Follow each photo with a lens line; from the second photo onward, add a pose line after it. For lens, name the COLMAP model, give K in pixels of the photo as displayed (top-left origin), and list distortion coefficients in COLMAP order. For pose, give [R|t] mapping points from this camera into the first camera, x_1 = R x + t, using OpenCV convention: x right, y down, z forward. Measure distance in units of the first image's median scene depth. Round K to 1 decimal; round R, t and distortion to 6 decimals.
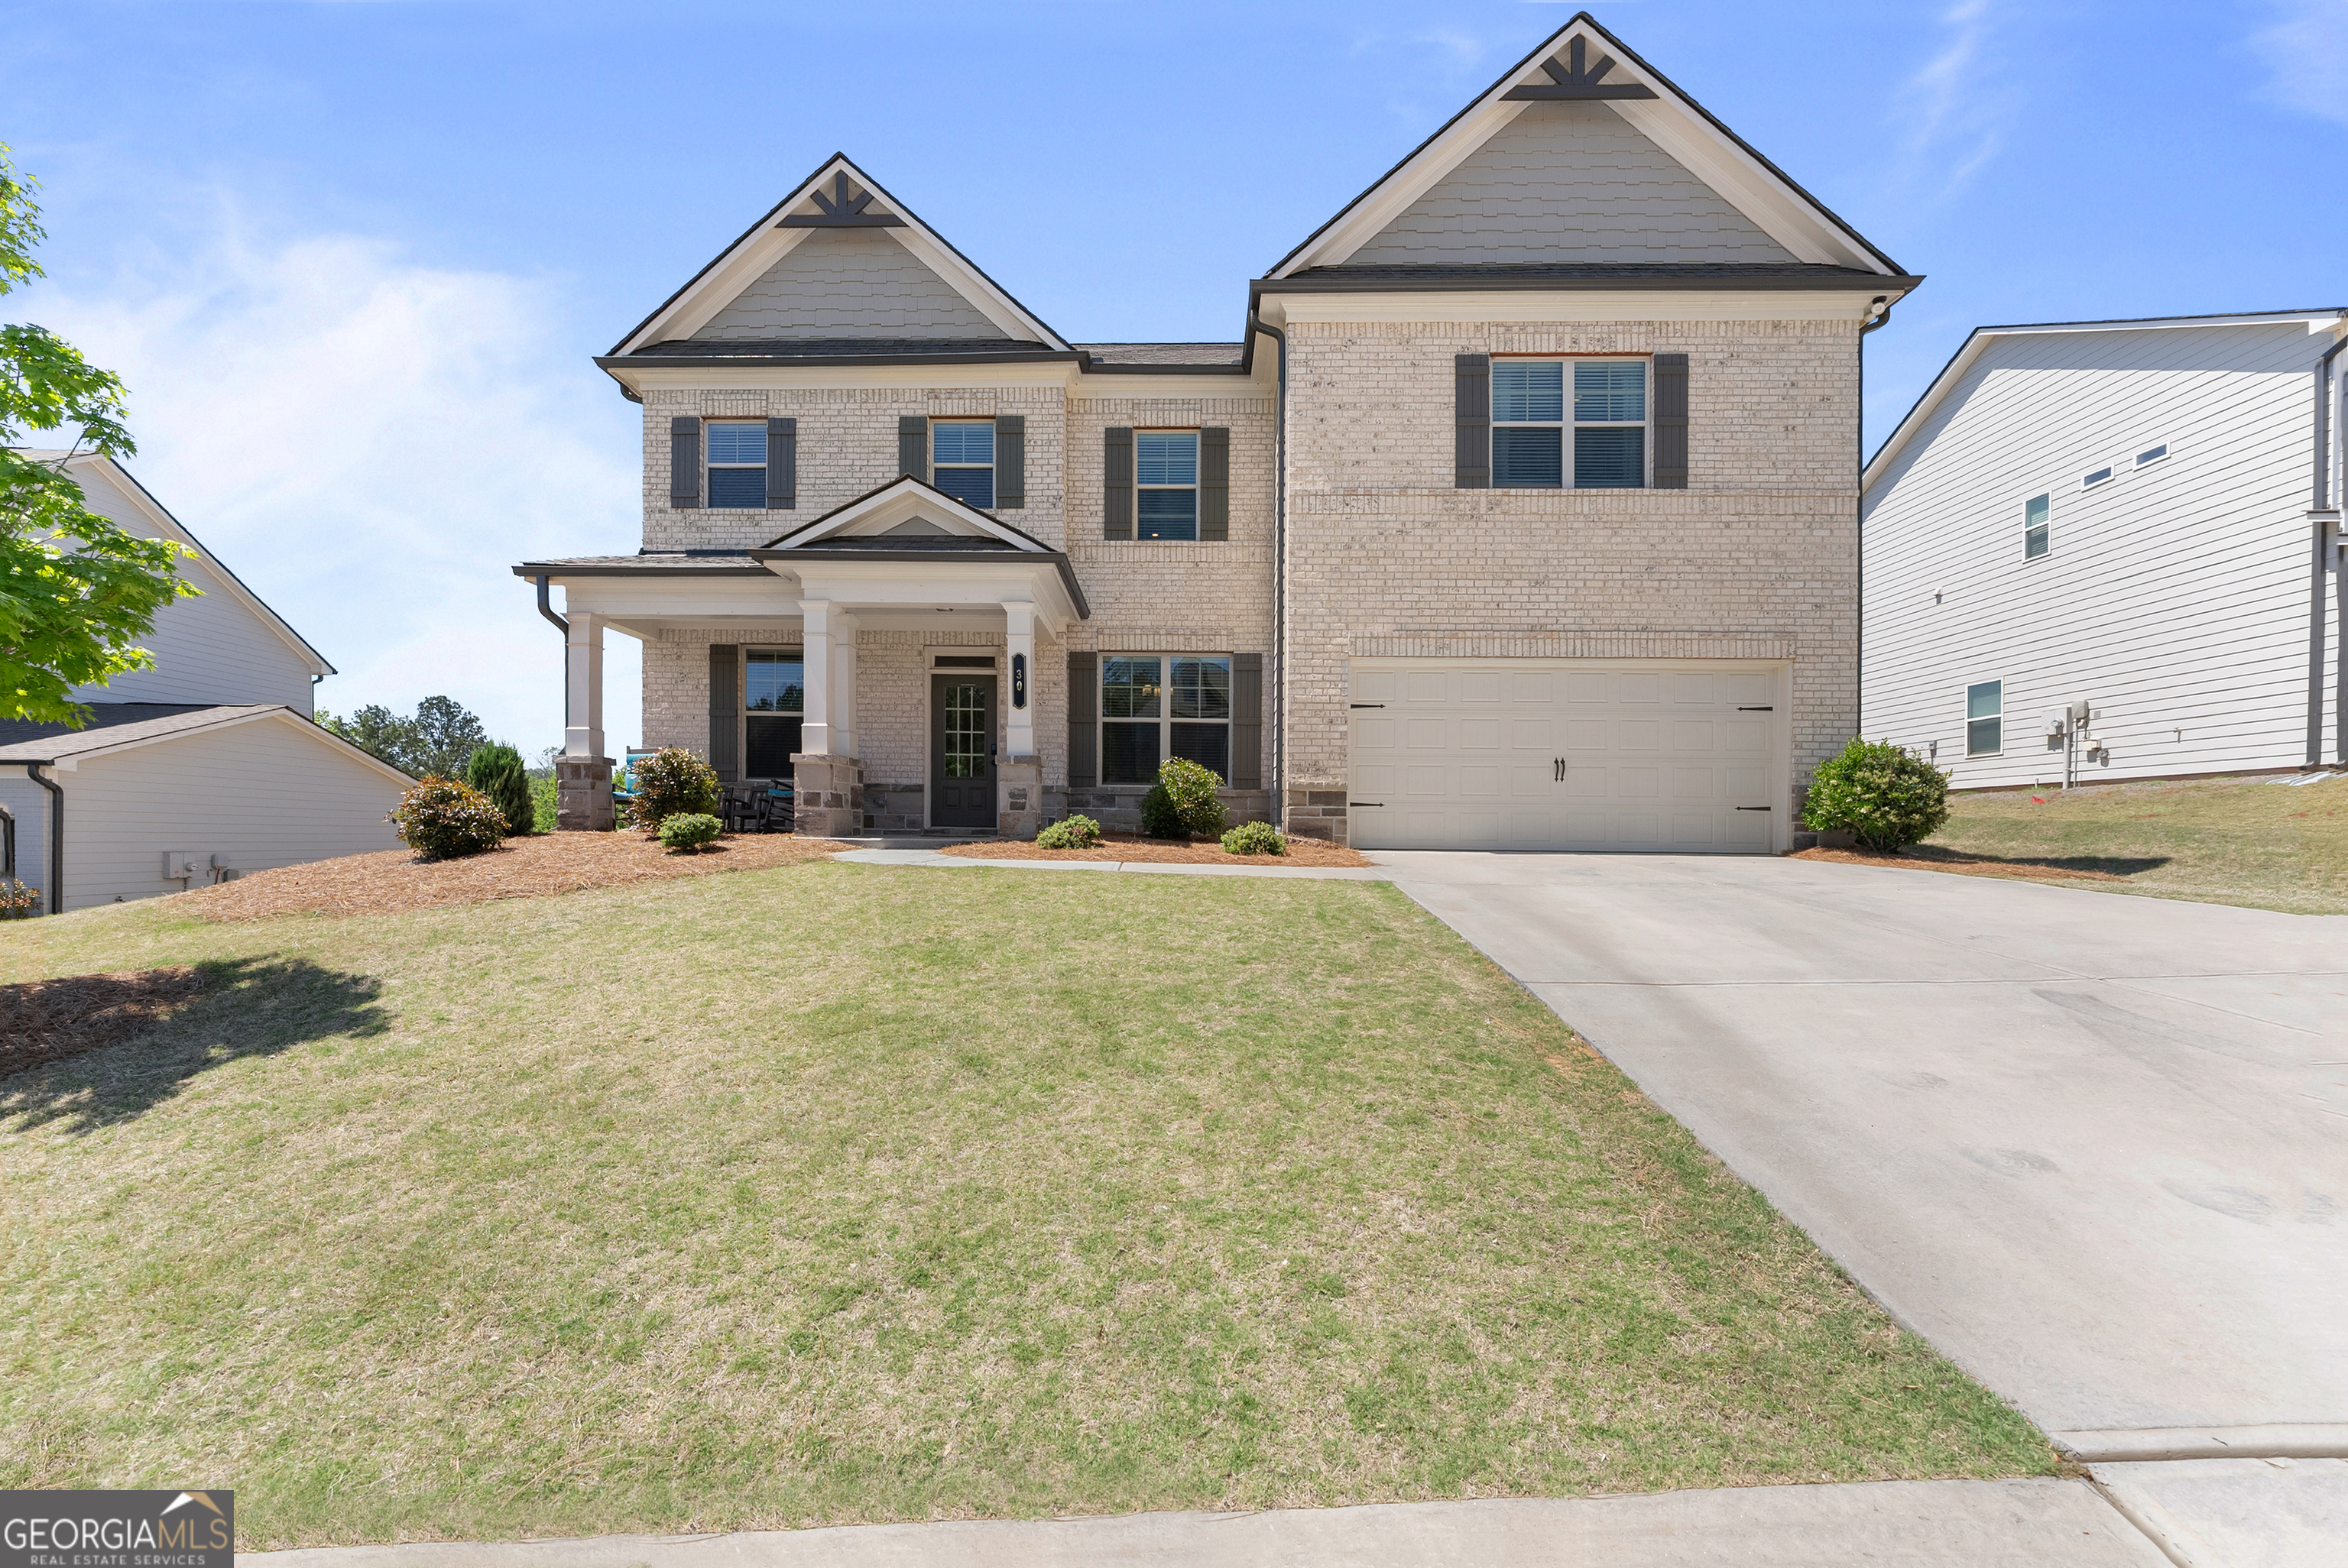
lens RADIAL K [[944.0, 0, 1144.0], [0, 944.0, 851.6], [0, 0, 1]] dist [-0.002724, -0.000492]
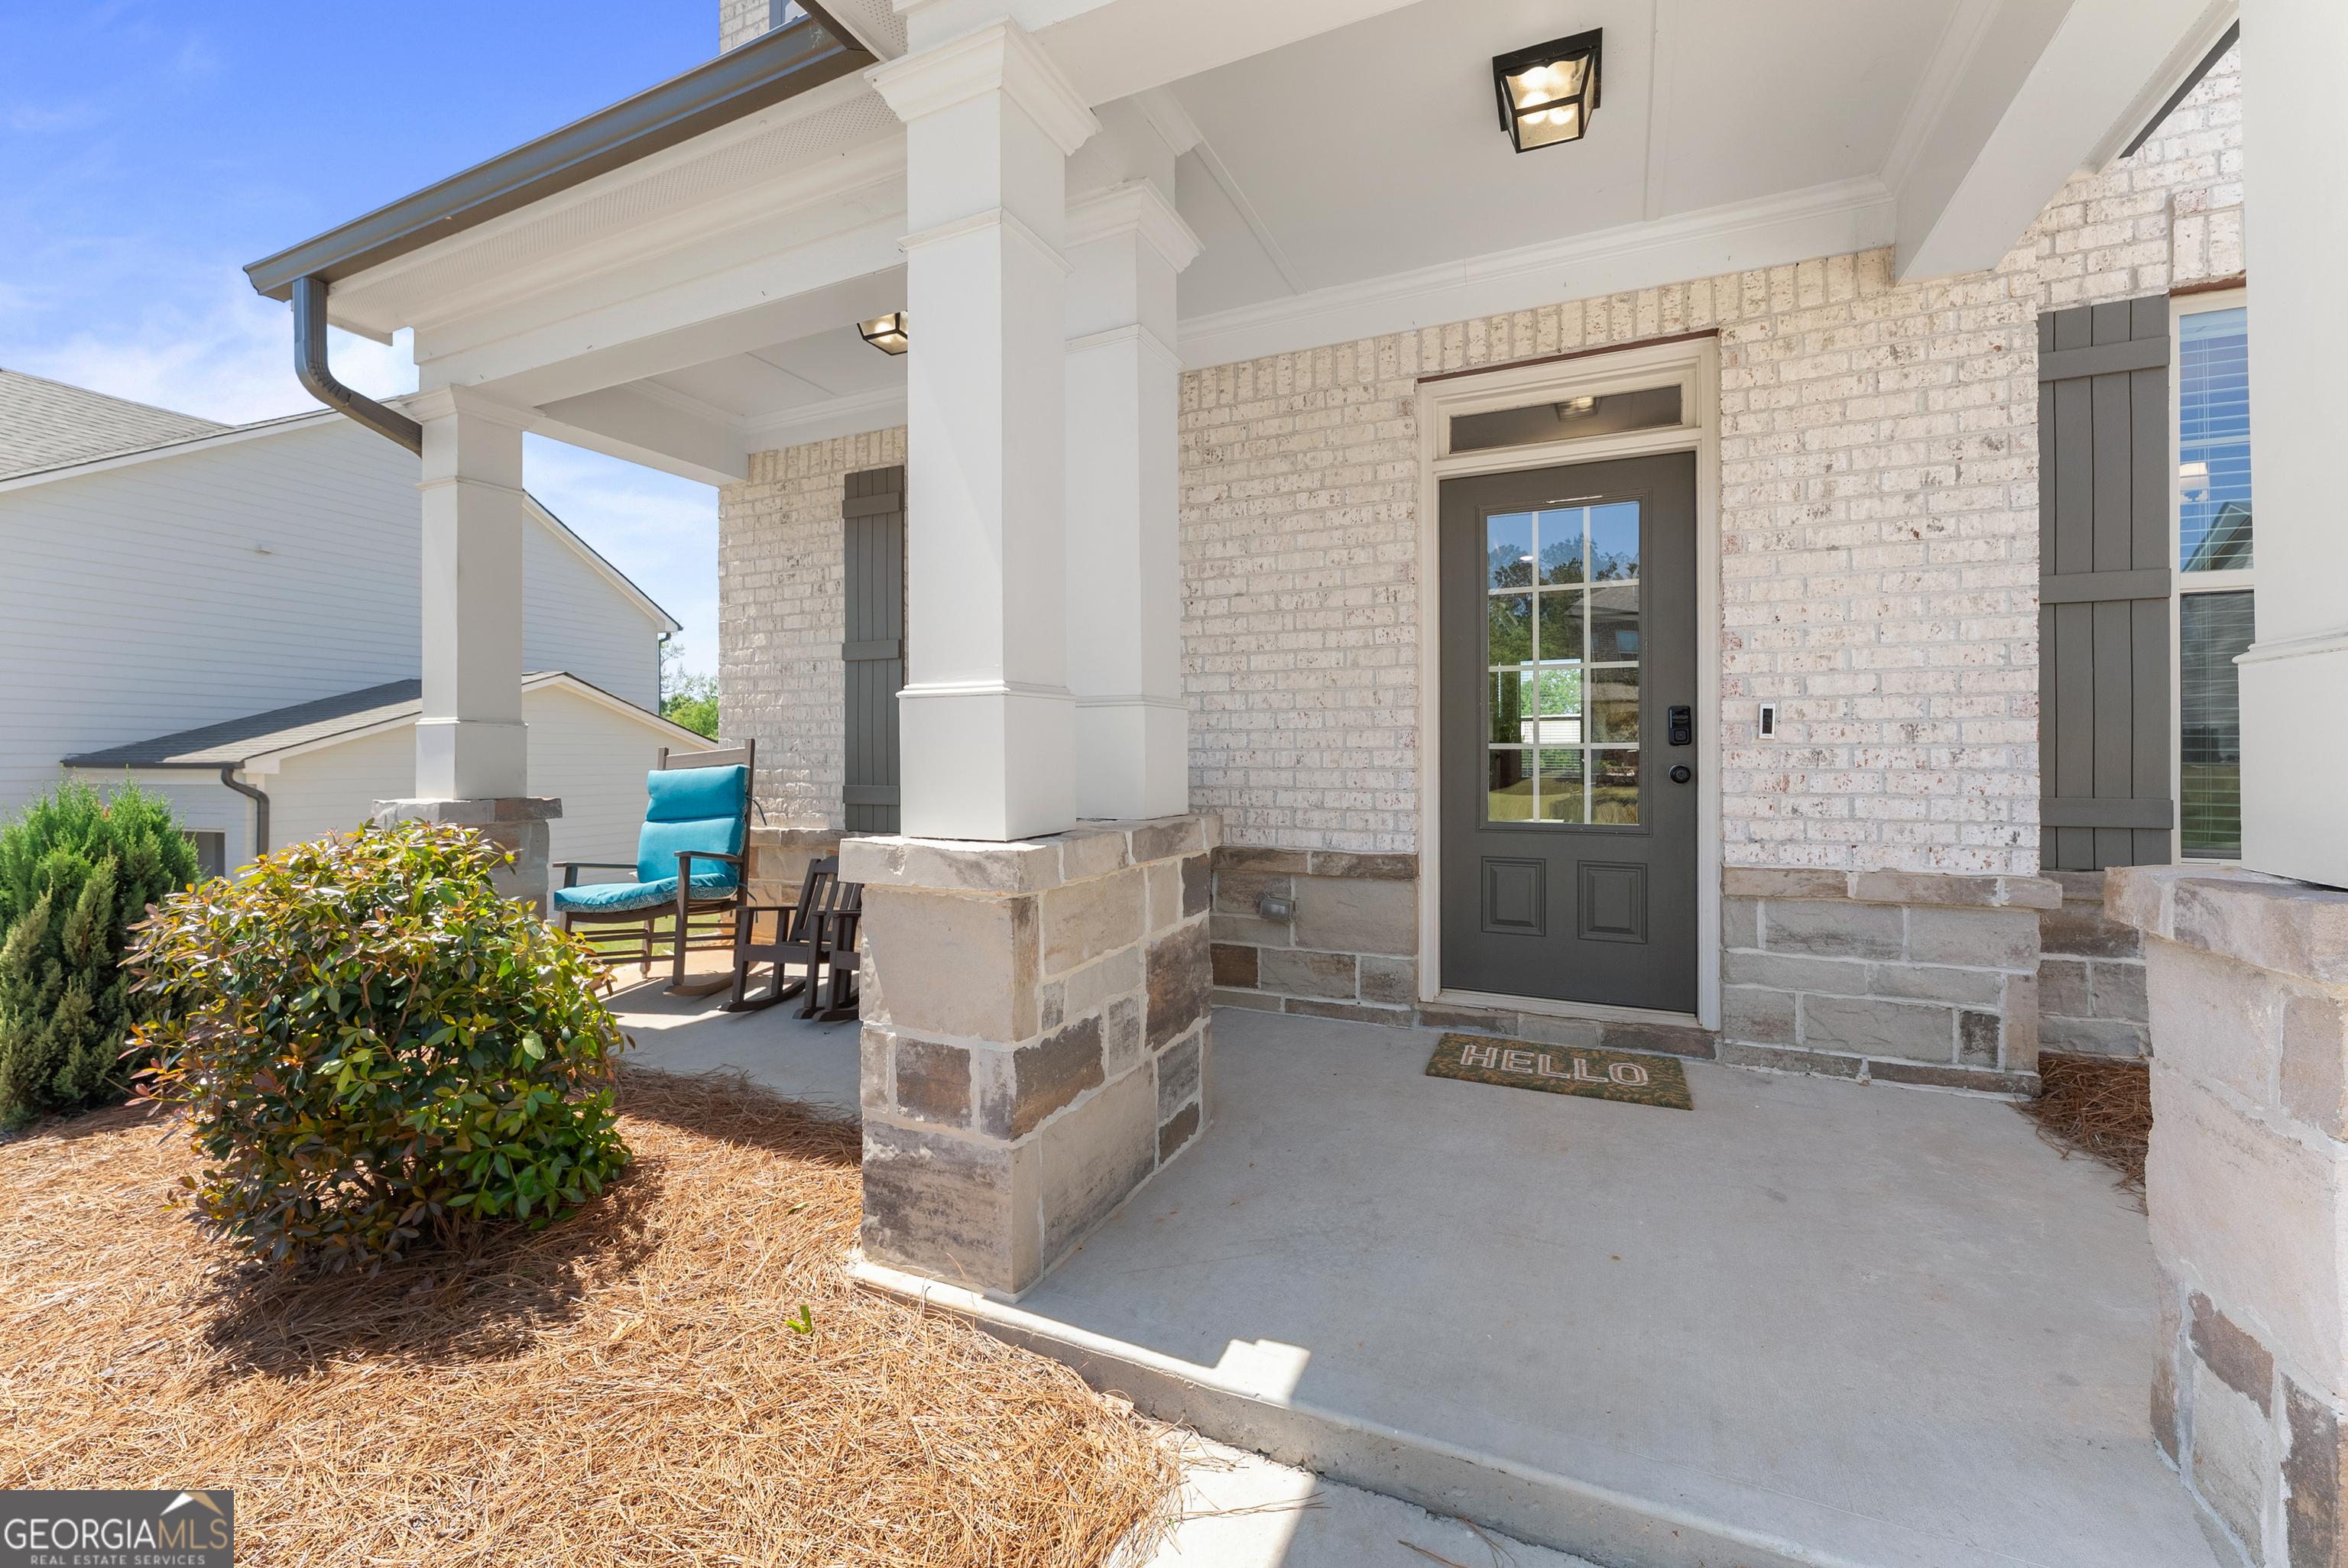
lens RADIAL K [[938.2, 0, 1166.4], [0, 938.2, 790.5], [0, 0, 1]] dist [-0.002449, 0.000315]
pose [[0.924761, -0.002735, -0.380539, -0.193350], [0.010870, 0.999756, 0.019230, -0.096823], [0.380394, -0.021920, 0.924565, 0.694870]]
